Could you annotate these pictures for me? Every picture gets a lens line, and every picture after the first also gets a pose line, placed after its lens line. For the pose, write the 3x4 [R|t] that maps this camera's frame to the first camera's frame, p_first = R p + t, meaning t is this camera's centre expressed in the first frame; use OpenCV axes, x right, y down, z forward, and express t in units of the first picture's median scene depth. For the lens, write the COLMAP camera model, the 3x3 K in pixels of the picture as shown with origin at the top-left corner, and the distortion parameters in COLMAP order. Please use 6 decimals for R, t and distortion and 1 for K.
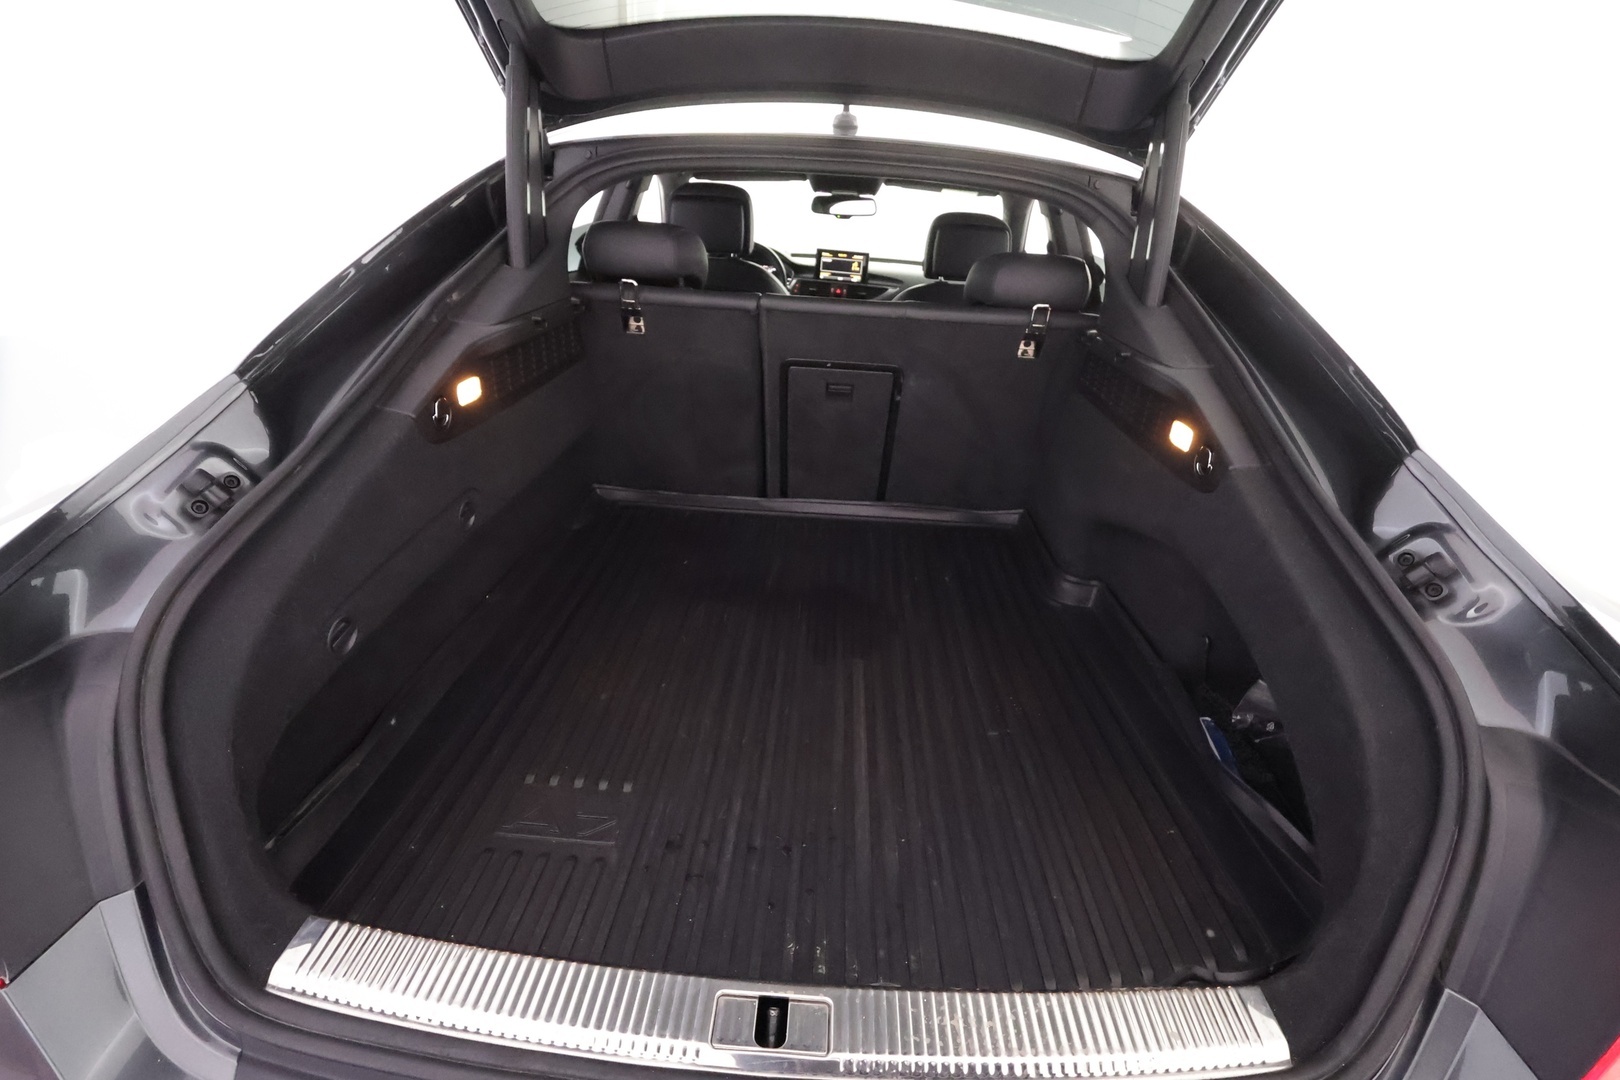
lens RADIAL K [[739.2, 0, 815.6], [0, 739.2, 542.7], [0, 0, 1]] dist [-0.001350, -0.000107]
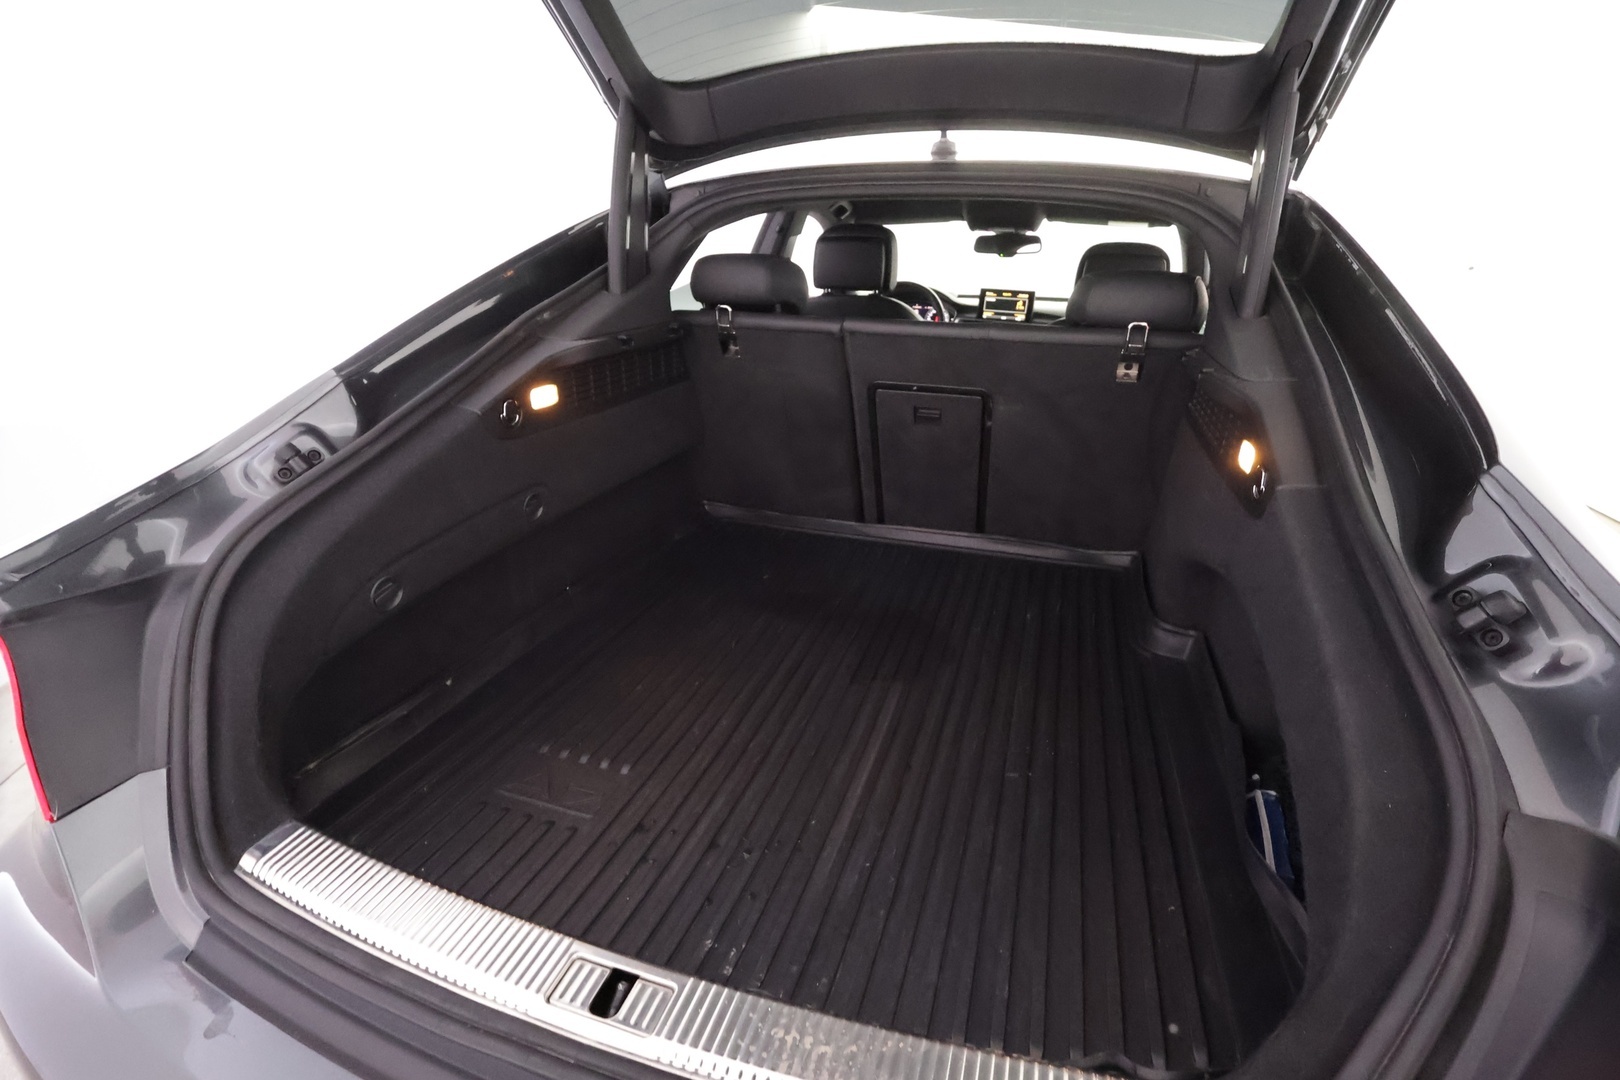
lens RADIAL K [[739.2, 0, 815.6], [0, 739.2, 542.7], [0, 0, 1]] dist [-0.001350, -0.000107]
pose [[0.962948, 0.063231, -0.262168, 0.205265], [-0.079926, 0.995364, -0.053501, 0.037176], [0.257570, 0.072473, 0.963538, 0.033756]]
